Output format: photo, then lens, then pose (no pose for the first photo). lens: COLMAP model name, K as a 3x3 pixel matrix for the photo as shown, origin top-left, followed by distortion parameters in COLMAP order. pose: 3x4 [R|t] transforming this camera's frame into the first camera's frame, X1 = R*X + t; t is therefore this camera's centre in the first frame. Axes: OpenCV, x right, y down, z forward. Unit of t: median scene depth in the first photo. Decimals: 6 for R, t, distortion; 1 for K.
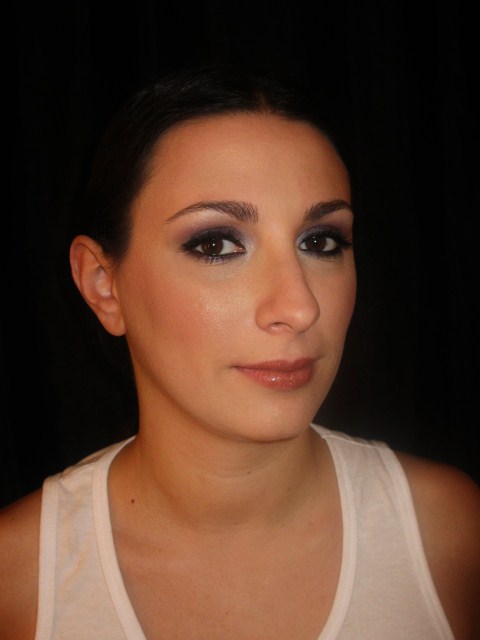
lens RADIAL K [[728.5, 0, 240.0], [0, 728.5, 320.0], [0, 0, 1]] dist [0.002876, 0.009175]
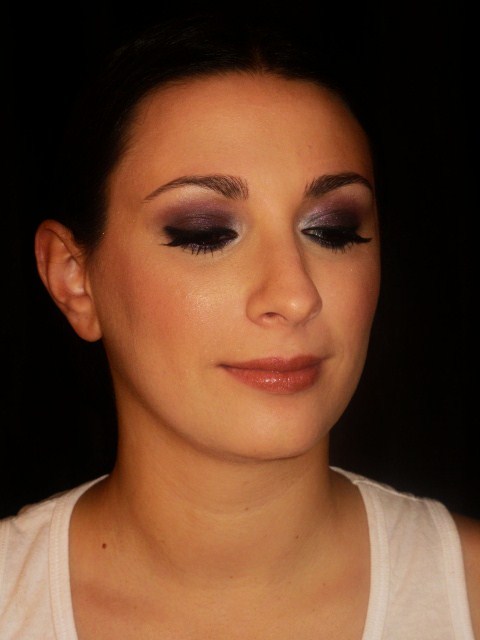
lens RADIAL K [[1466.0, 0, 240.0], [0, 1466.0, 320.0], [0, 0, 1]] dist [0.779853, 0.140049]
pose [[0.994380, -0.005969, -0.105704, 0.191691], [-0.004728, 0.994910, -0.100661, 0.179195], [0.105767, 0.100595, 0.989290, -0.696763]]
